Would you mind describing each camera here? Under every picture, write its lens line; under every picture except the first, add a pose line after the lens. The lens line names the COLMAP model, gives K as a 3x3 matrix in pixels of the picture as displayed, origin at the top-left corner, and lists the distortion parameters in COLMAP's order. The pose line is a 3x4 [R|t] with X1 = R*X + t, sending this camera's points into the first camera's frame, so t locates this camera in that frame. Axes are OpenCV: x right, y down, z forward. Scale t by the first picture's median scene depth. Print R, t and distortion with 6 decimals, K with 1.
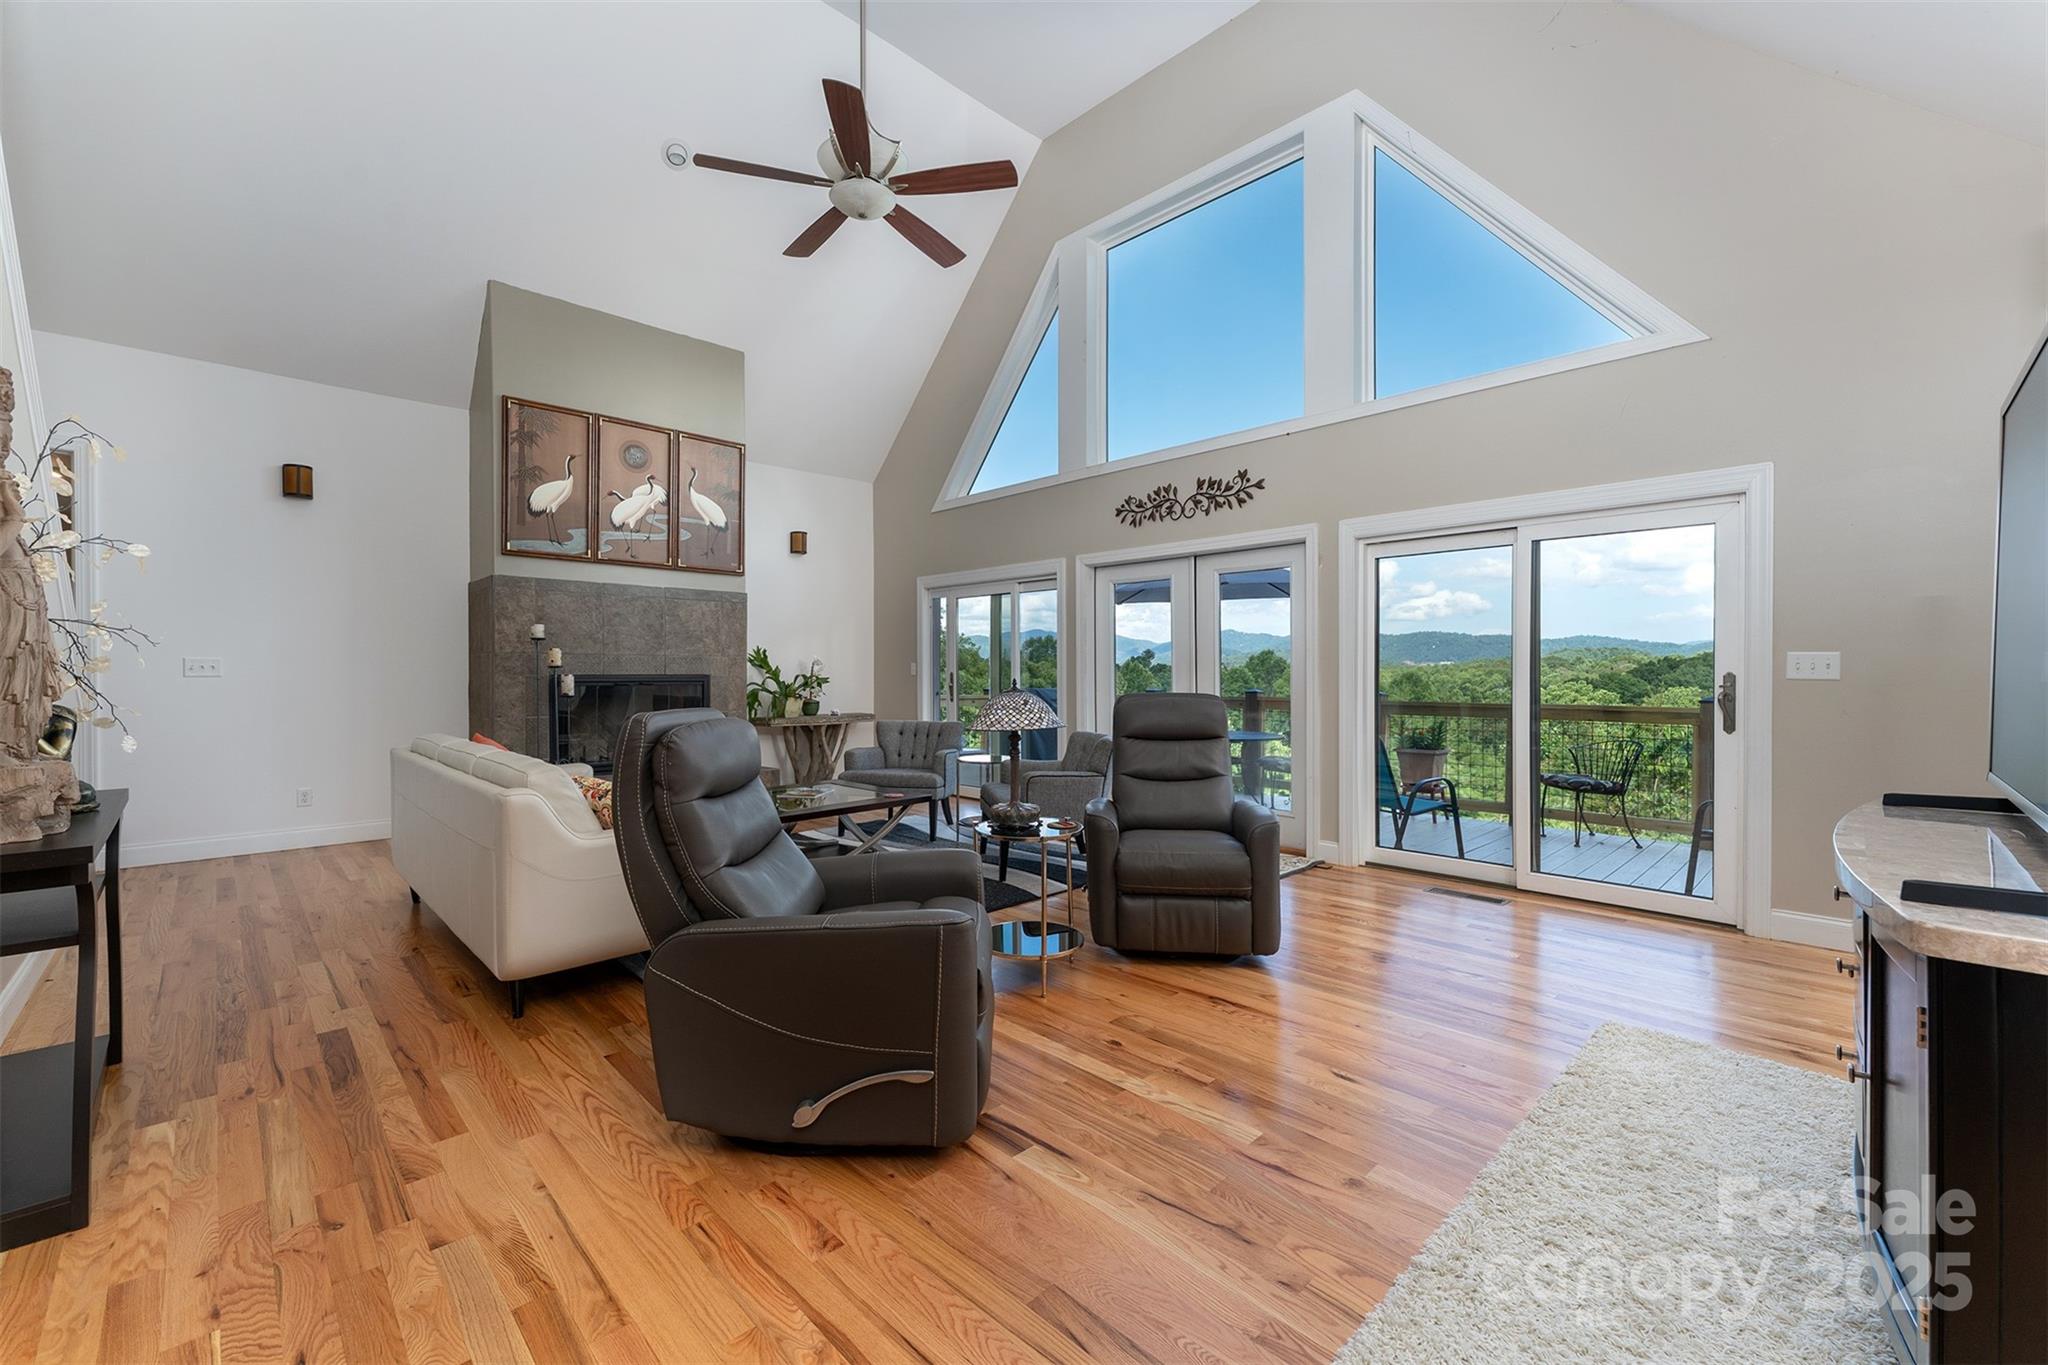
lens RADIAL K [[837.8, 0, 1020.7], [0, 837.8, 679.7], [0, 0, 1]] dist [-0.000067, -0.000010]
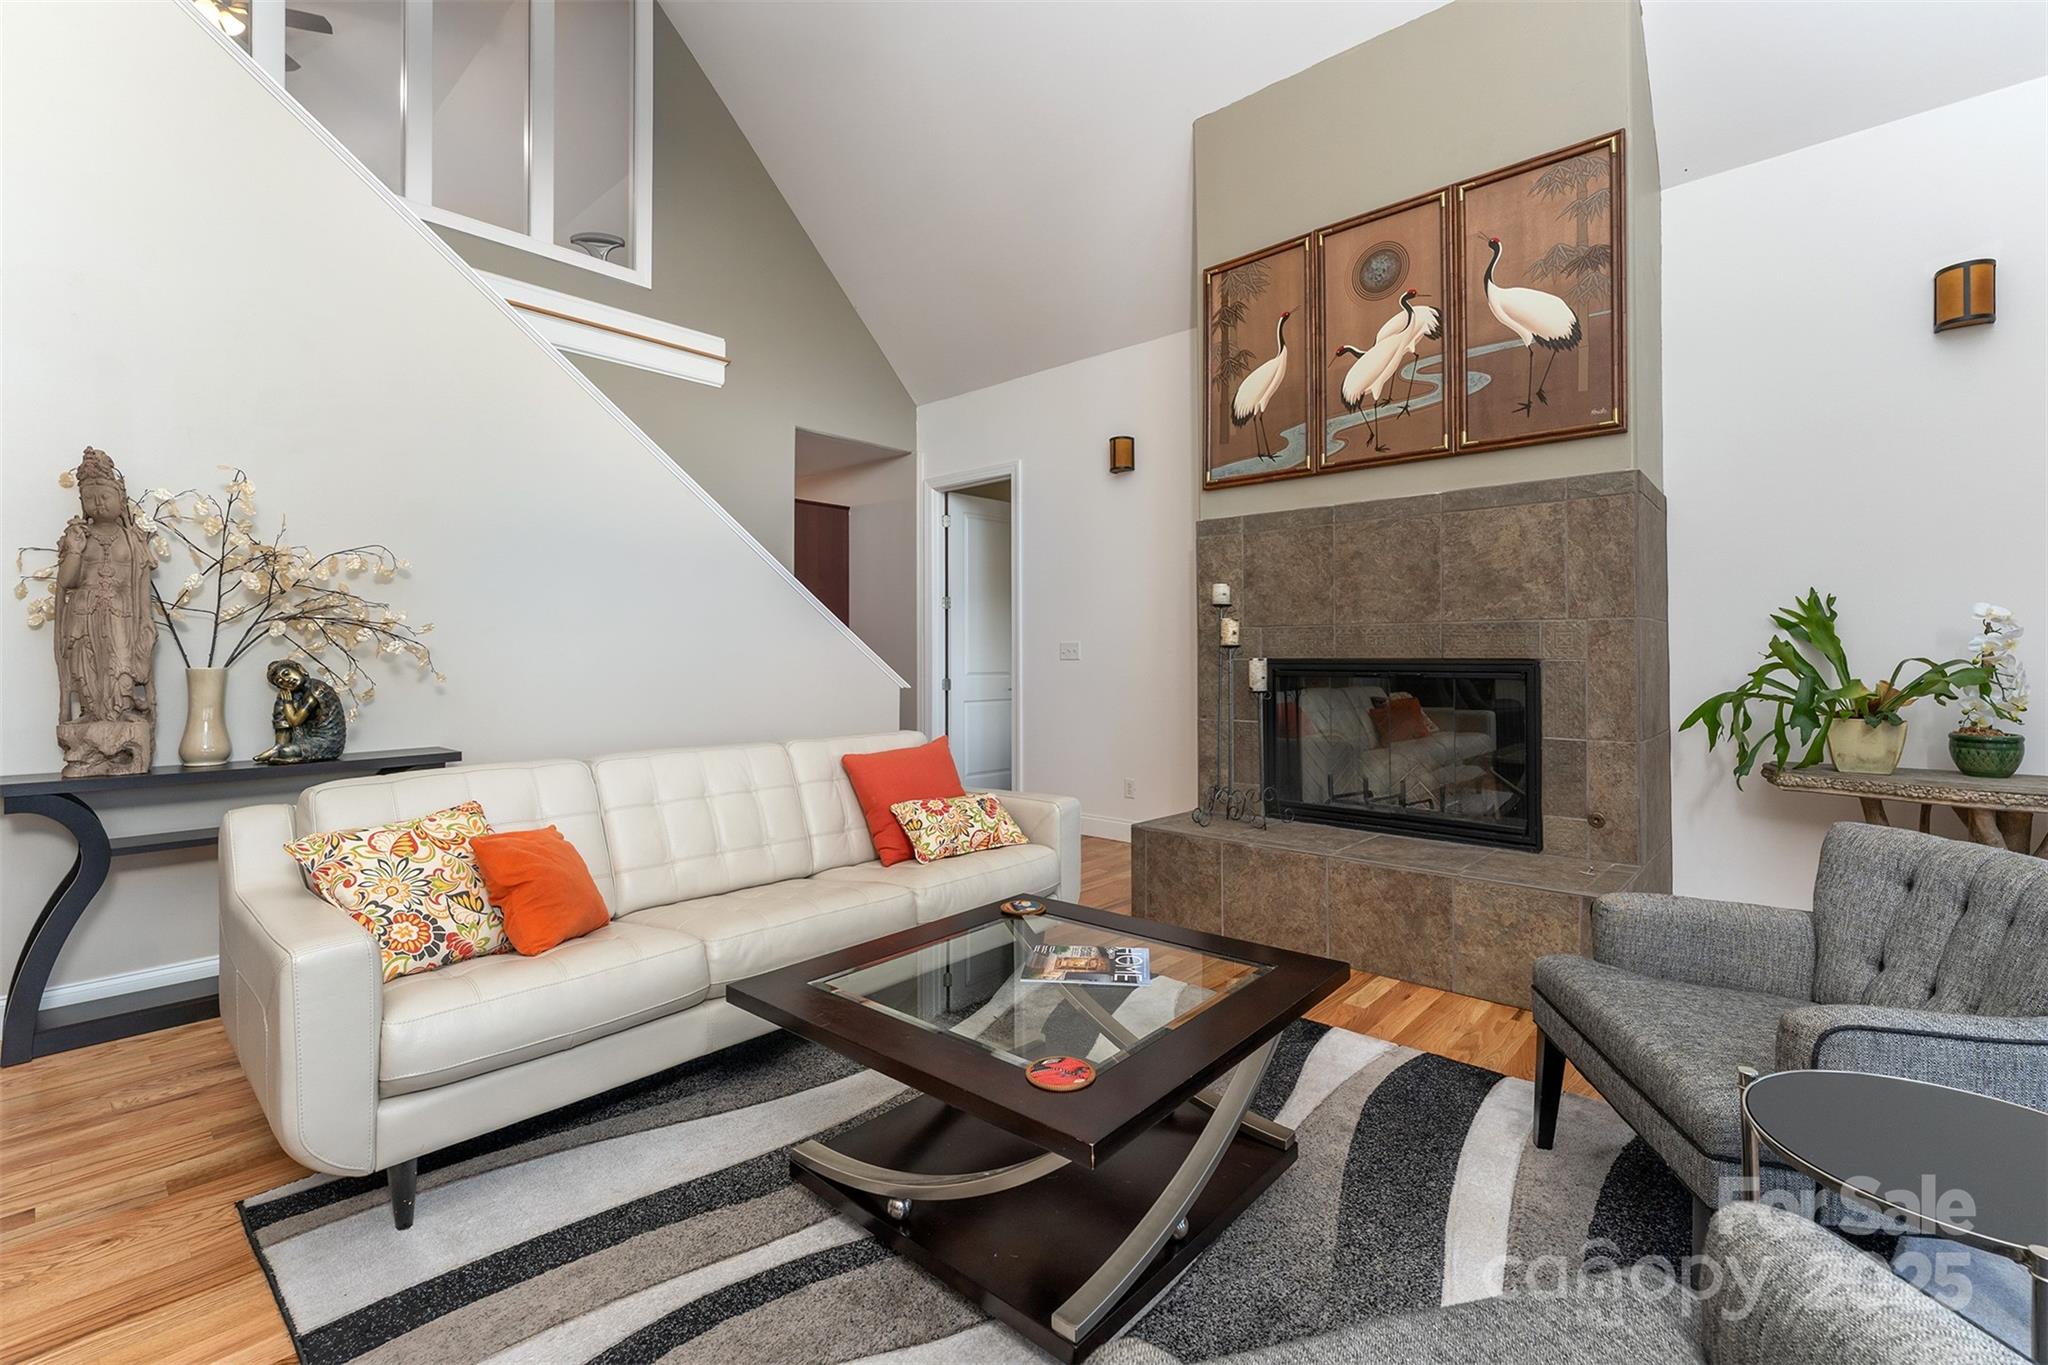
lens RADIAL K [[898.6, 0, 999.8], [0, 898.6, 640.6], [0, 0, 1]] dist [-0.000494, -0.000024]
pose [[0.059119, -0.015264, -0.998134, 0.123925], [-0.000726, 0.999882, -0.015334, -0.008835], [0.998251, 0.001631, 0.059101, 0.715035]]
